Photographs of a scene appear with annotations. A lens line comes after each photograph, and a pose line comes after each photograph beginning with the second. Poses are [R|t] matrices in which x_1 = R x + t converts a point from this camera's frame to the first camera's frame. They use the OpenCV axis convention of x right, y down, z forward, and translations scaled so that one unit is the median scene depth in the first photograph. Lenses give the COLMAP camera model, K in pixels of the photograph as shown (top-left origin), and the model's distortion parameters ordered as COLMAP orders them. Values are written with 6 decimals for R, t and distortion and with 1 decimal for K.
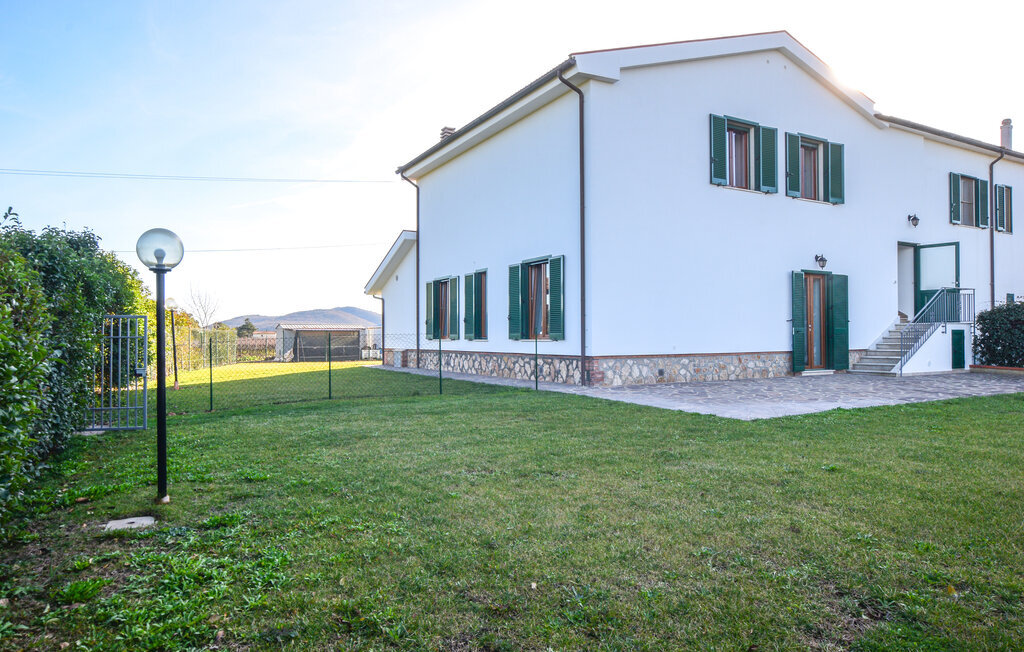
lens RADIAL K [[641.1, 0, 510.7], [0, 641.1, 325.8], [0, 0, 1]] dist [-0.000746, -0.000202]
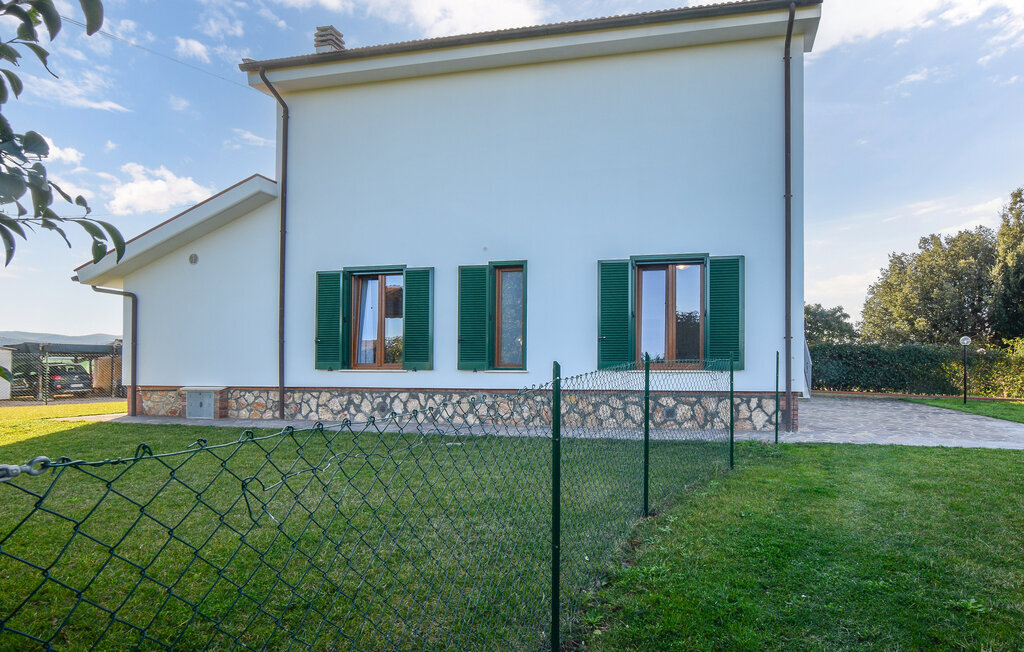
lens RADIAL K [[462.8, 0, 512.2], [0, 462.8, 362.9], [0, 0, 1]] dist [-0.038955, -0.000092]
pose [[0.645136, 0.011708, 0.763978, -0.357774], [-0.017563, 0.999846, -0.000492, 0.013337], [-0.763866, -0.013100, 0.645242, 0.634326]]
